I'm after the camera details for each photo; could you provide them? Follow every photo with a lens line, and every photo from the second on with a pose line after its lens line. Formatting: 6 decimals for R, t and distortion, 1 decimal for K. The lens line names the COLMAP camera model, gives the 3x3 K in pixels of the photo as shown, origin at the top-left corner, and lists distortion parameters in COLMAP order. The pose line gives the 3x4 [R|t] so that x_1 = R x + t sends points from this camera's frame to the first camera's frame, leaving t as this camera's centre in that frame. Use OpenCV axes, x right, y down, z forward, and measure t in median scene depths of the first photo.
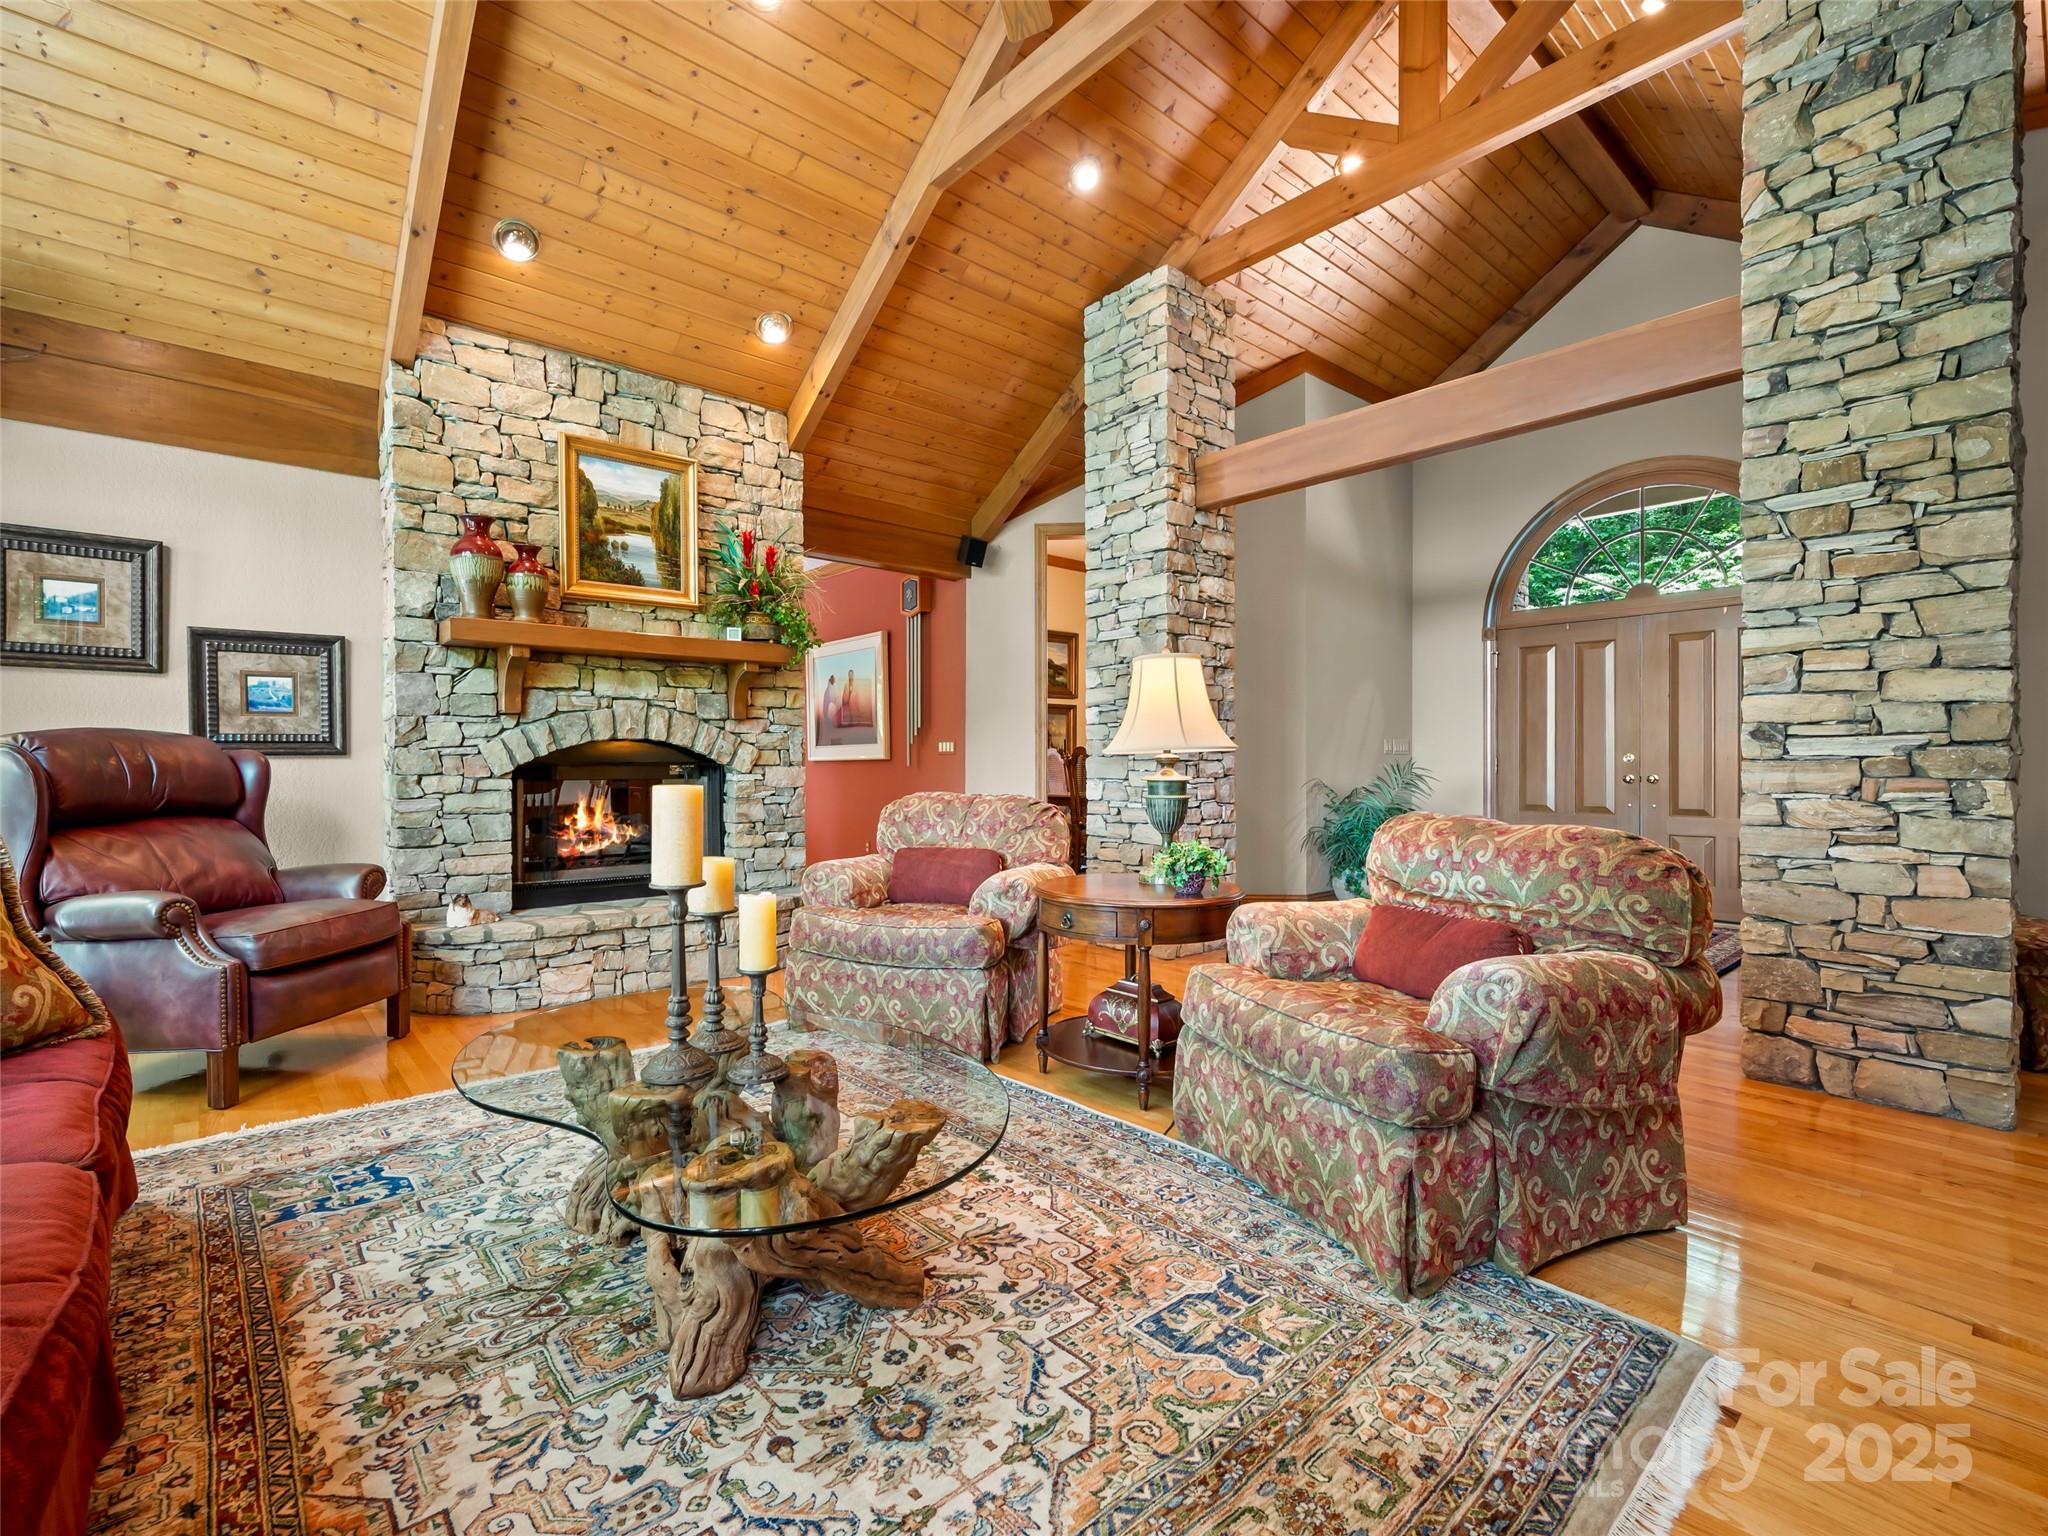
lens RADIAL K [[916.4, 0, 976.0], [0, 916.4, 772.0], [0, 0, 1]] dist [0.001095, -0.000107]
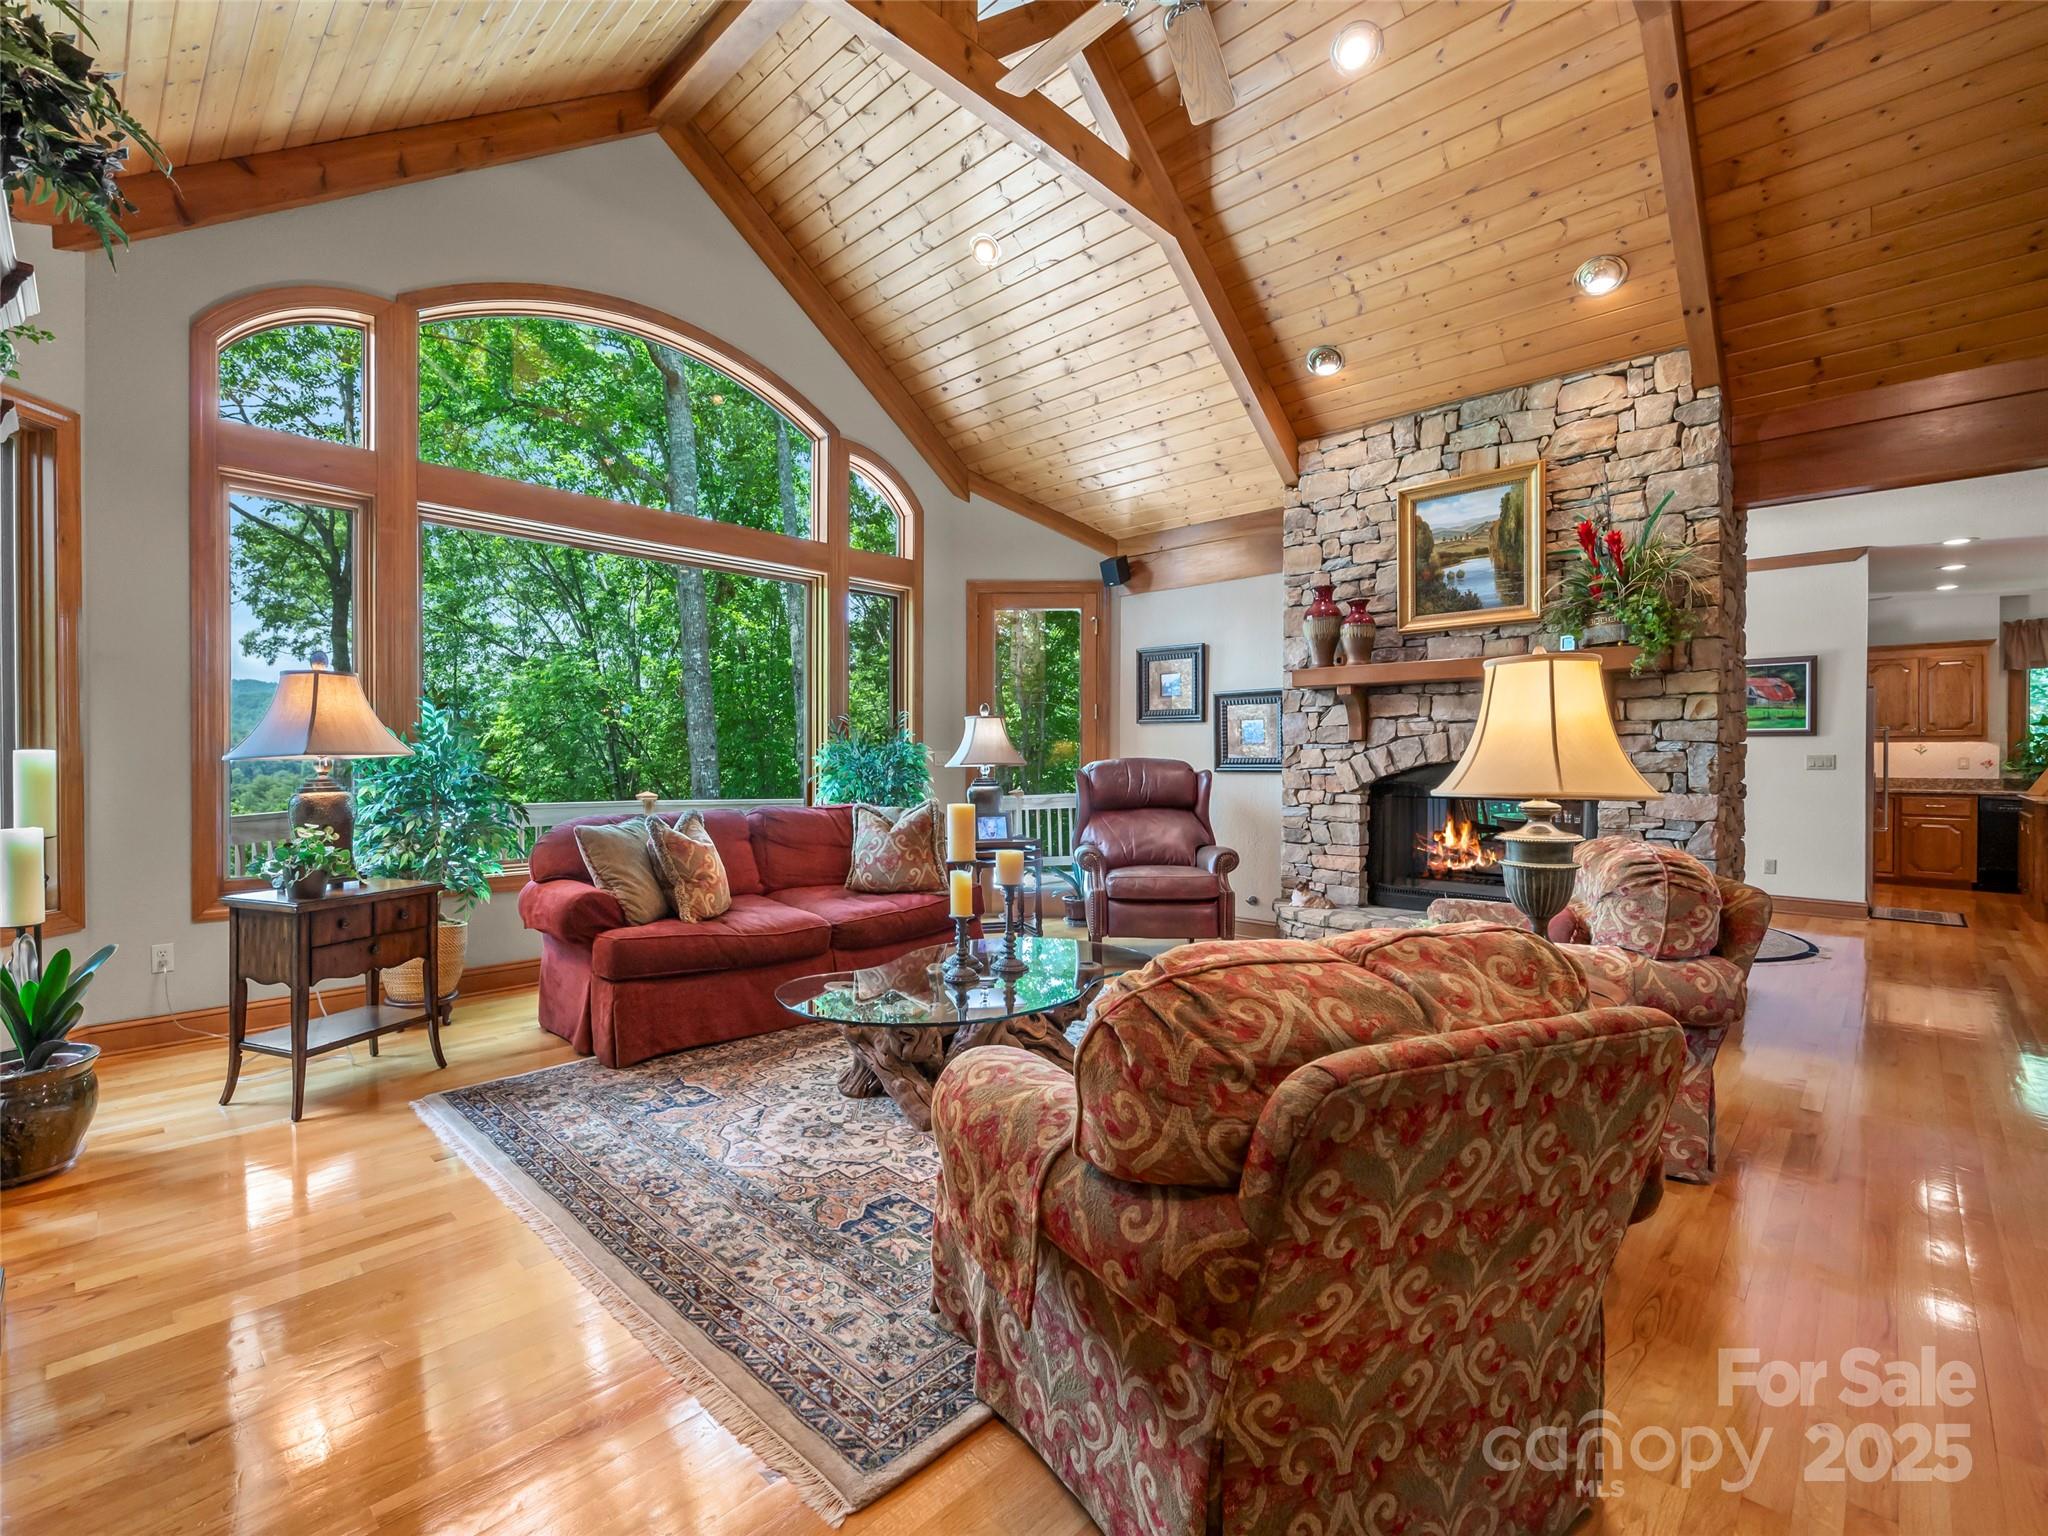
lens RADIAL K [[916.4, 0, 976.0], [0, 916.4, 772.0], [0, 0, 1]] dist [0.001095, -0.000107]
pose [[0.086425, 0.018655, -0.996084, 0.650947], [-0.016189, 0.999719, 0.017318, -0.035343], [0.996127, 0.014629, 0.086703, 0.399143]]
